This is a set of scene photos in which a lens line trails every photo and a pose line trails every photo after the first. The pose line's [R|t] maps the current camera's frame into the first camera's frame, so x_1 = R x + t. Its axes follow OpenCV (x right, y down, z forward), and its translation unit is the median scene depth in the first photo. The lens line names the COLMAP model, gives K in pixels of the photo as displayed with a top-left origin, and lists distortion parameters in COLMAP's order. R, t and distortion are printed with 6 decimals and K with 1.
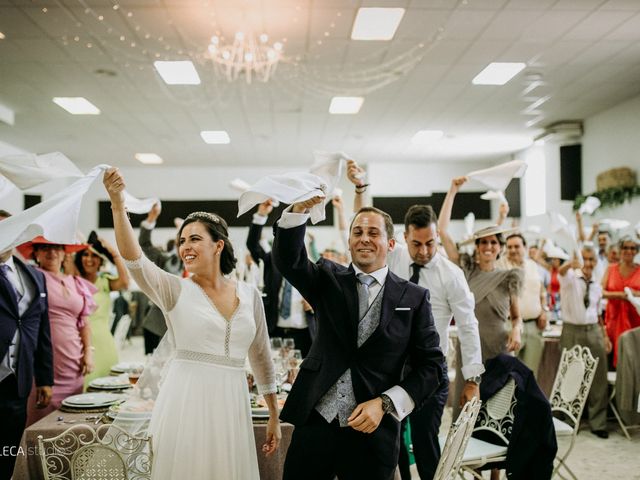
lens RADIAL K [[664.6, 0, 320.0], [0, 664.6, 240.0], [0, 0, 1]] dist [-0.016089, -0.015219]
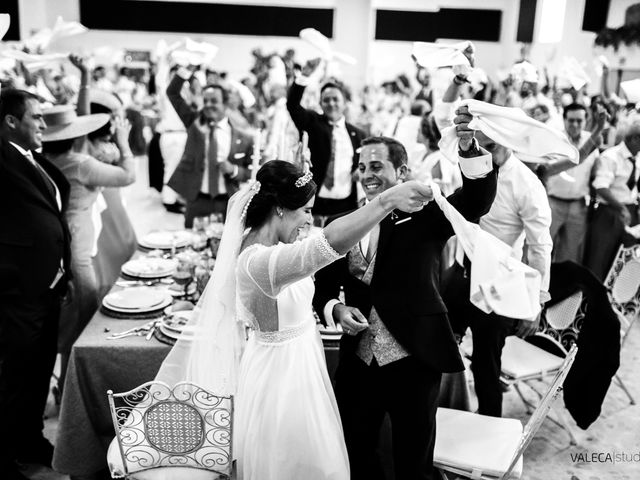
lens RADIAL K [[664.6, 0, 320.0], [0, 664.6, 240.0], [0, 0, 1]] dist [-0.016089, -0.015219]
pose [[0.998537, 0.041204, 0.035029, -0.116785], [-0.049524, 0.956905, 0.286146, -0.112500], [-0.021729, -0.287462, 0.957546, 0.125179]]
